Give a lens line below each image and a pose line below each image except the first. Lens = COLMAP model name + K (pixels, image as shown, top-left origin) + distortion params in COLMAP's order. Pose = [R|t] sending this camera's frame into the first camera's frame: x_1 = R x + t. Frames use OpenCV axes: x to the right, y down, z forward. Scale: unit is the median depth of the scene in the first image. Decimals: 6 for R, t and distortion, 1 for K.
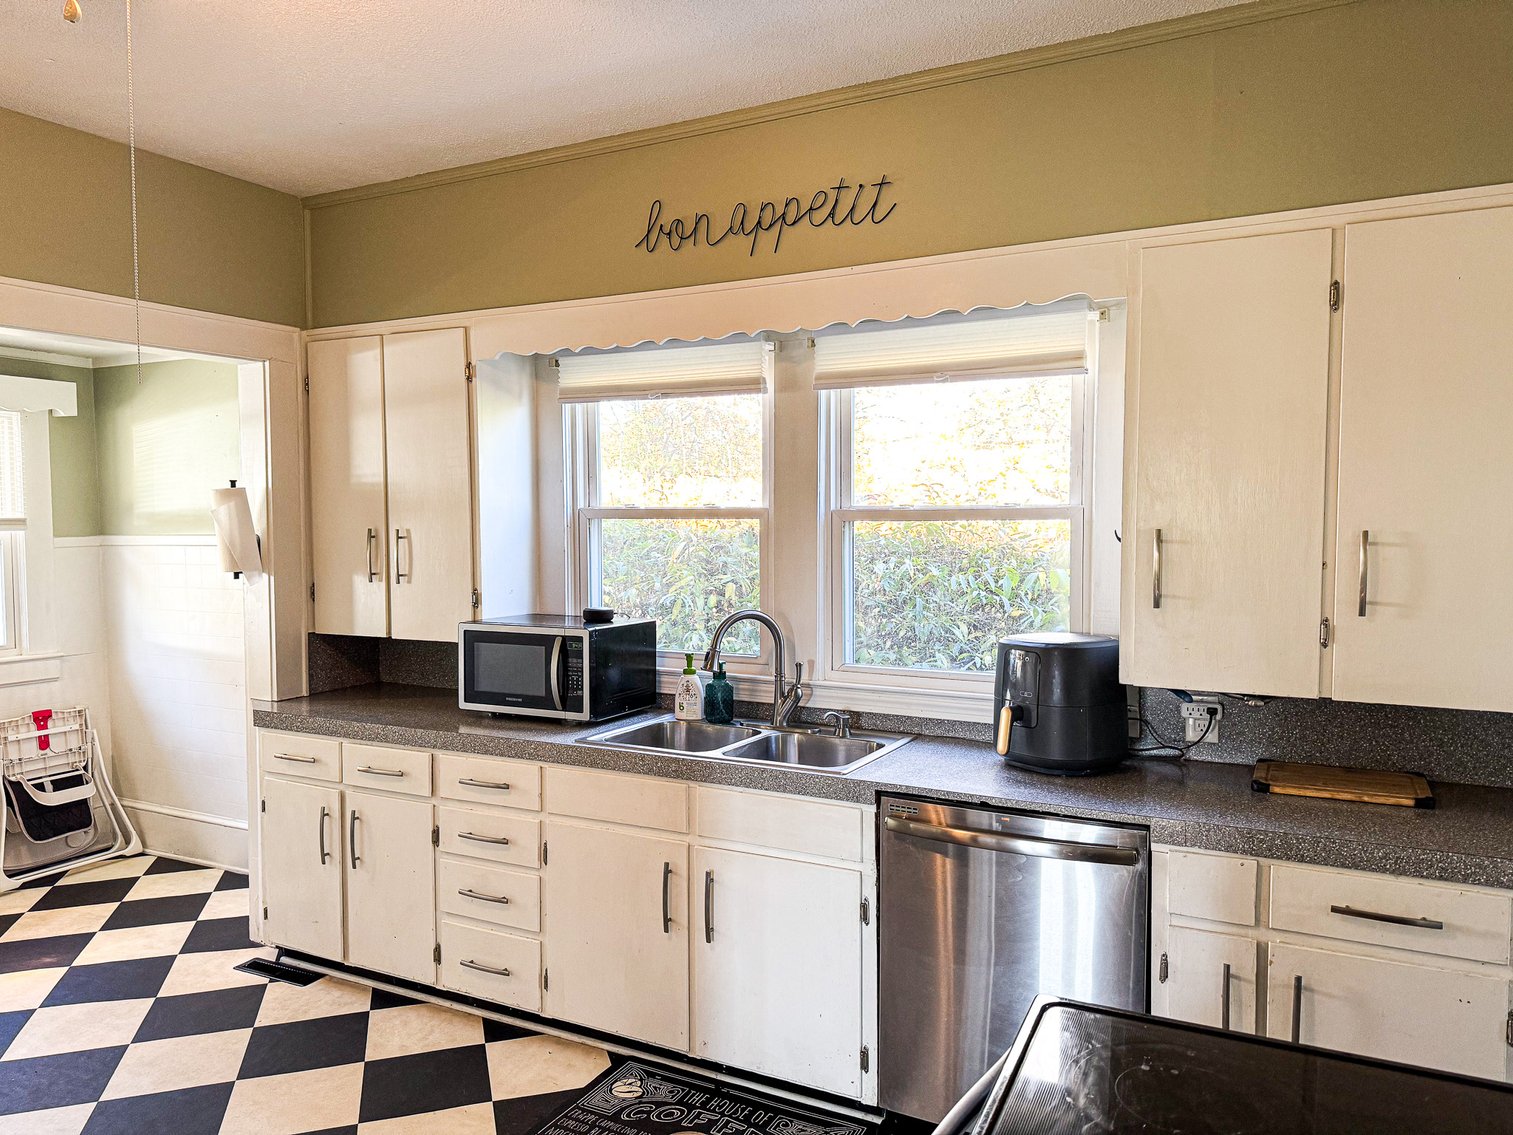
lens RADIAL K [[1064.8, 0, 761.5], [0, 1064.8, 570.1], [0, 0, 1]] dist [0.080222, -0.092425]
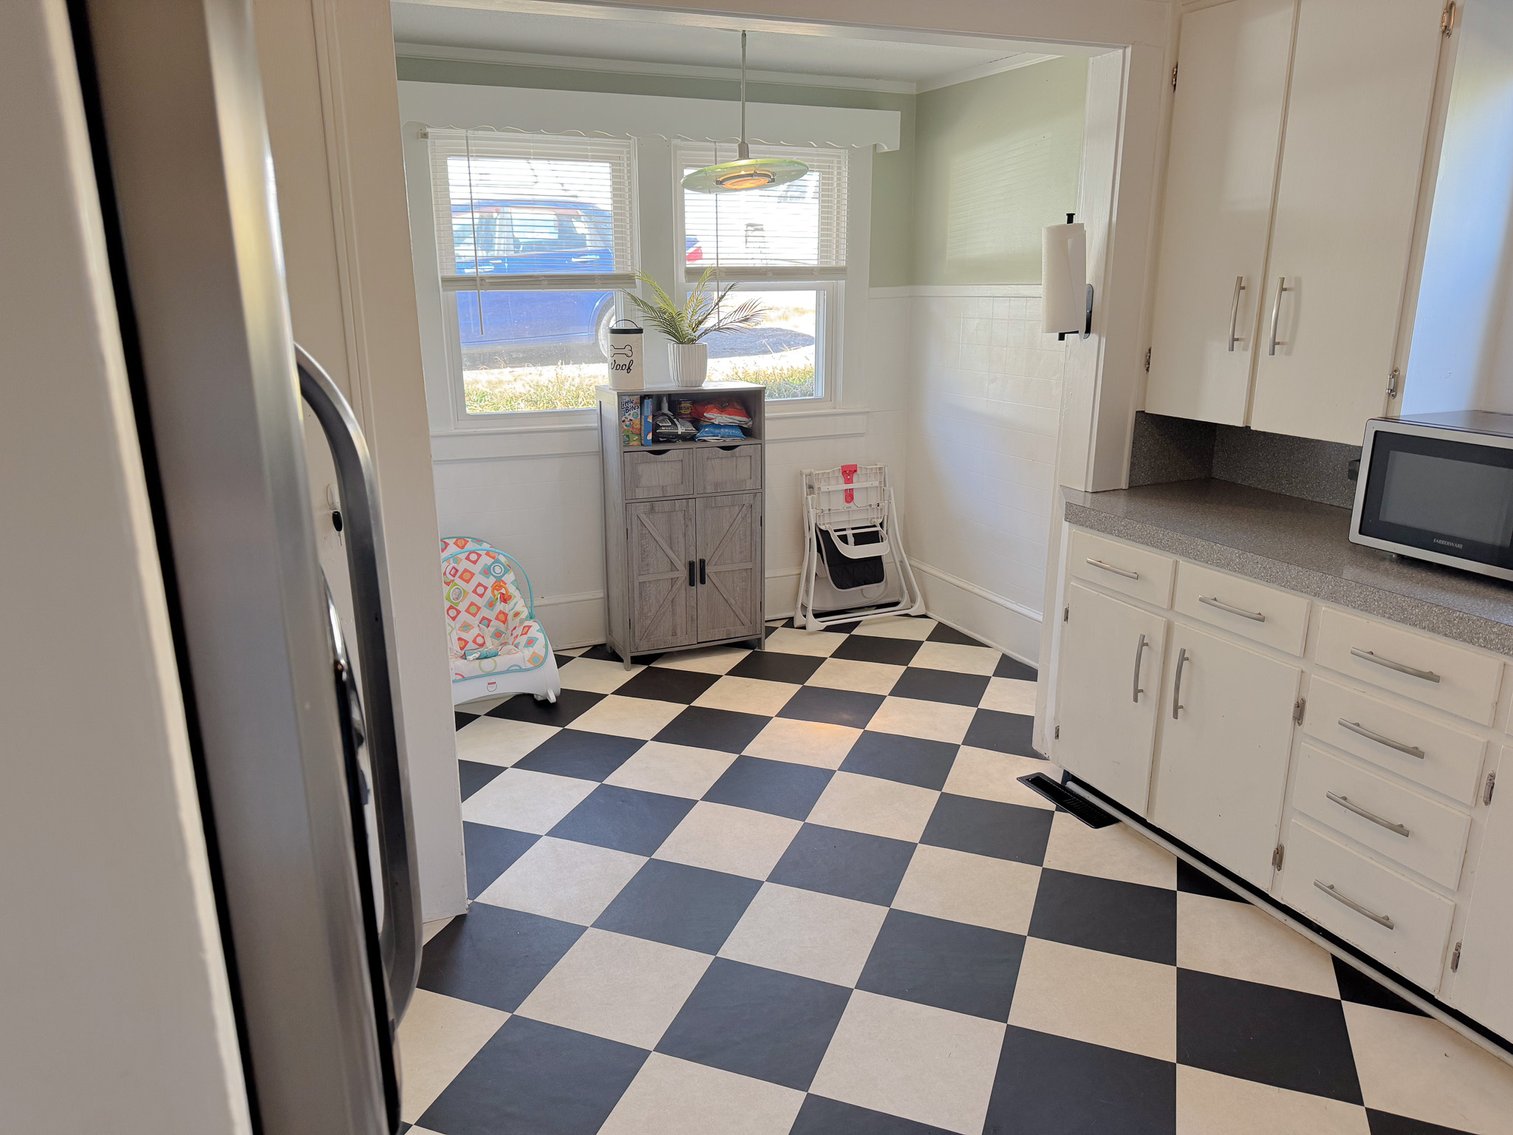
lens RADIAL K [[1047.0, 0, 732.4], [0, 1047.0, 570.7], [0, 0, 1]] dist [-0.030513, -0.005015]
pose [[0.775824, 0.167292, -0.608367, -0.169632], [-0.024193, 0.971387, 0.236266, -0.002410], [0.630485, -0.168583, 0.757673, 0.214861]]
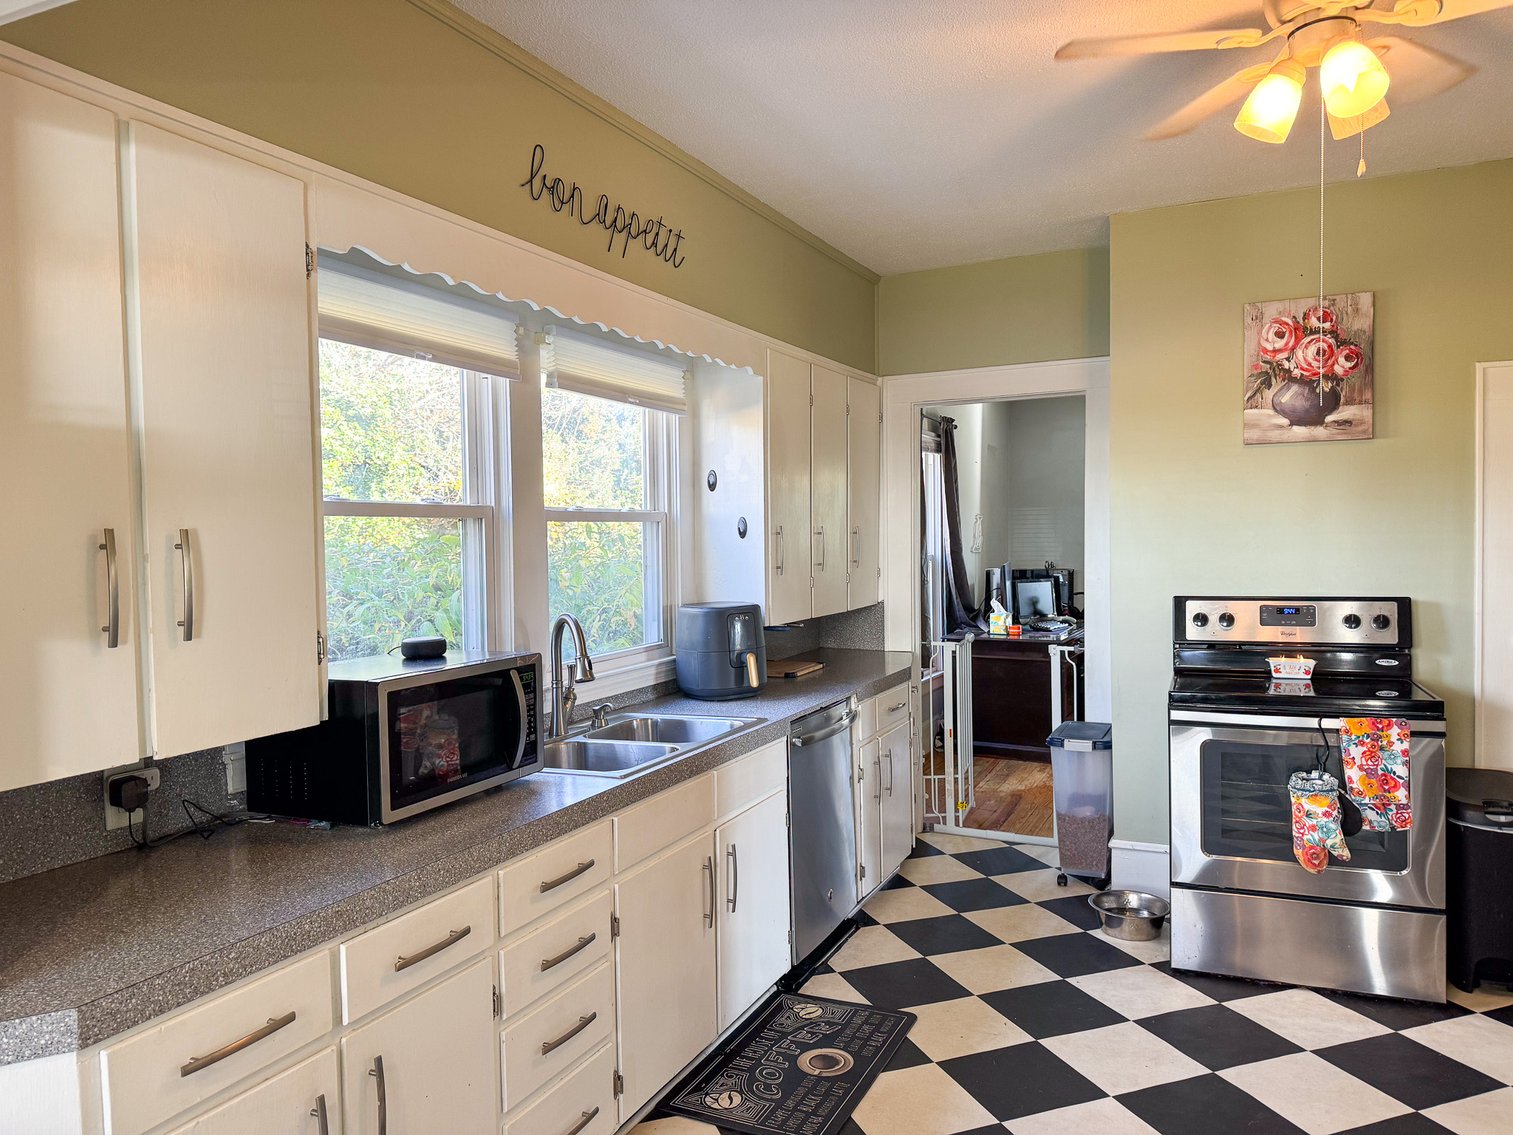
lens RADIAL K [[1064.8, 0, 761.5], [0, 1064.8, 570.1], [0, 0, 1]] dist [0.080222, -0.092425]
pose [[-0.037939, -0.029549, 0.998843, -0.843936], [0.069226, 0.997084, 0.032126, -0.017066], [-0.996879, 0.070365, -0.035783, 0.758777]]
